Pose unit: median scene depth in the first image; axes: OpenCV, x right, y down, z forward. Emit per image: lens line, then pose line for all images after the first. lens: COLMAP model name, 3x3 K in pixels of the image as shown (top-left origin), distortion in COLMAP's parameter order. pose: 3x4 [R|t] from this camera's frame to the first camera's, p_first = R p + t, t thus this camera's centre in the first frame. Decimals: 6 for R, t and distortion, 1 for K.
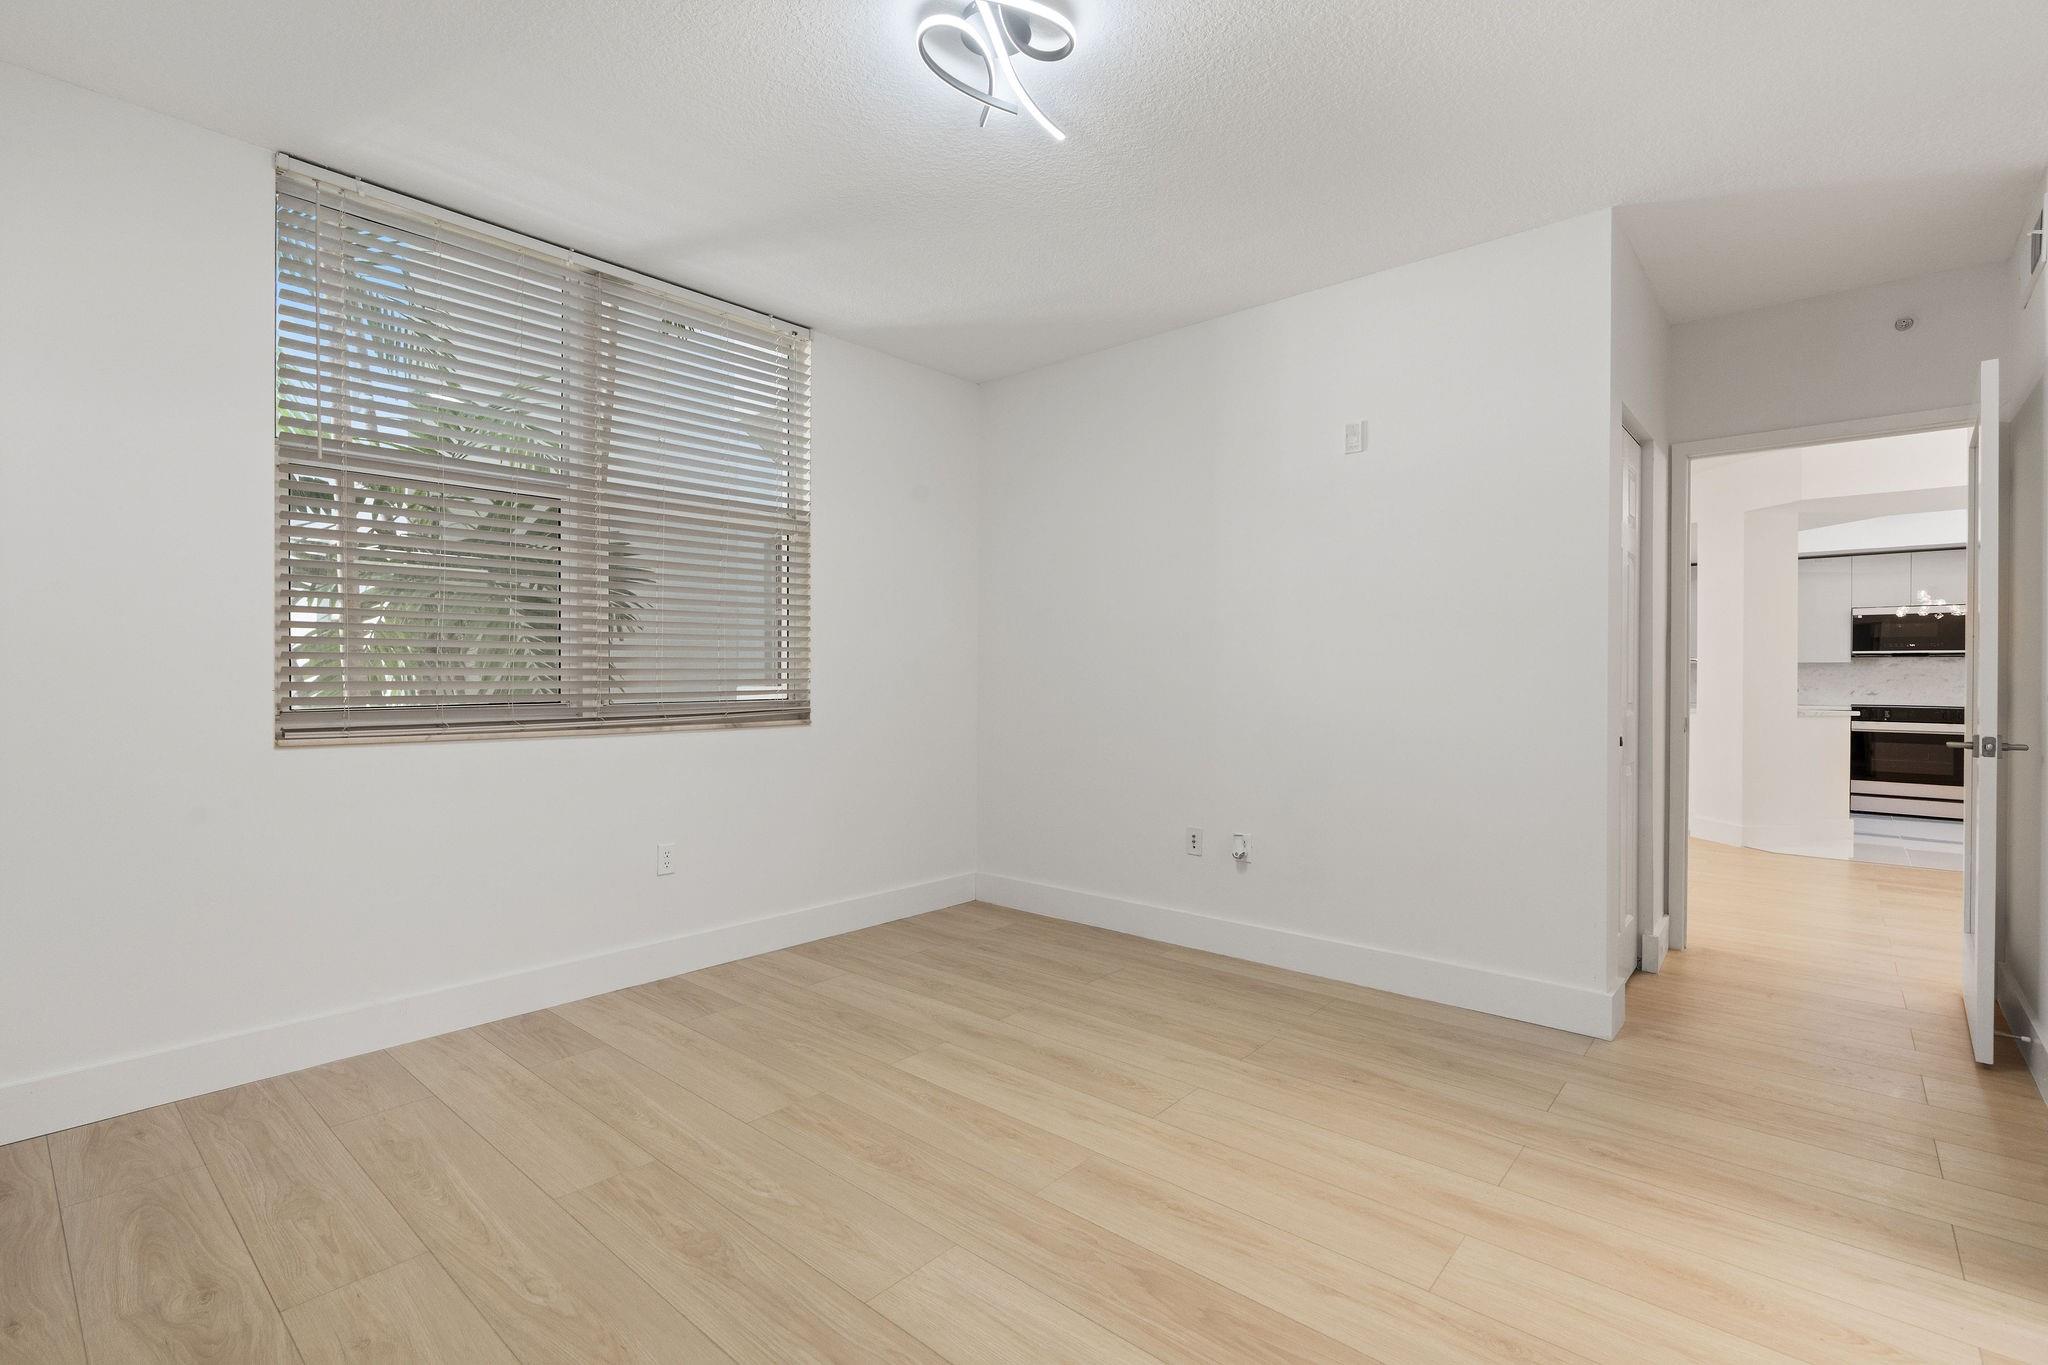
lens RADIAL K [[934.2, 0, 1023.3], [0, 934.2, 685.6], [0, 0, 1]] dist [-0.003876, 0.001012]
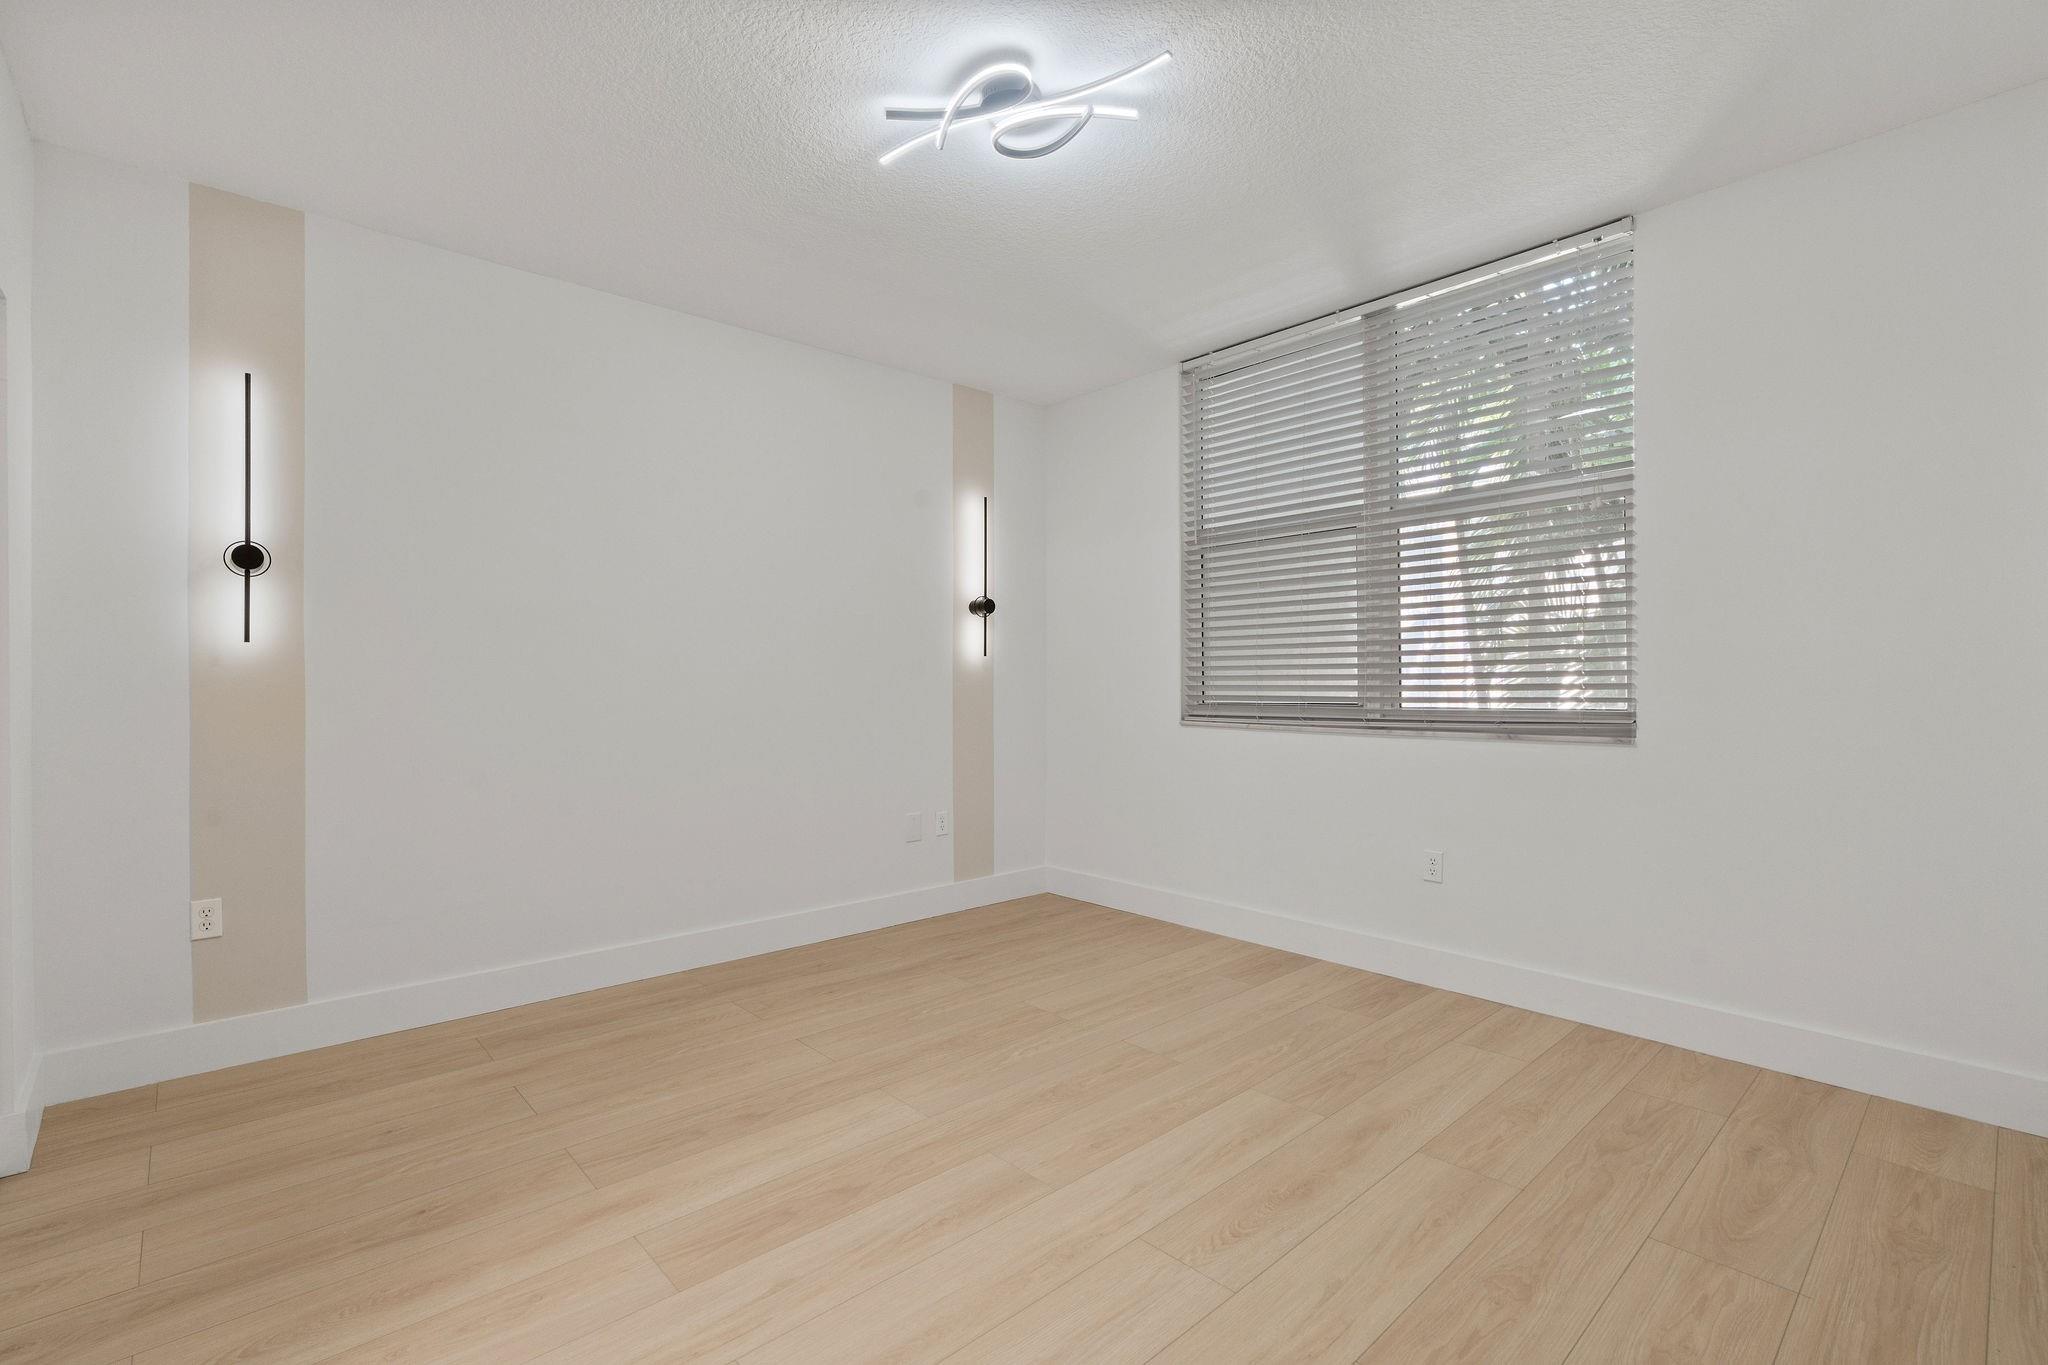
lens RADIAL K [[934.2, 0, 1023.3], [0, 934.2, 685.6], [0, 0, 1]] dist [-0.003876, 0.001012]
pose [[-0.115763, 0.003854, -0.993269, 0.720411], [-0.006274, 0.999970, 0.004612, -0.007517], [0.993257, 0.006765, -0.115735, 0.761984]]
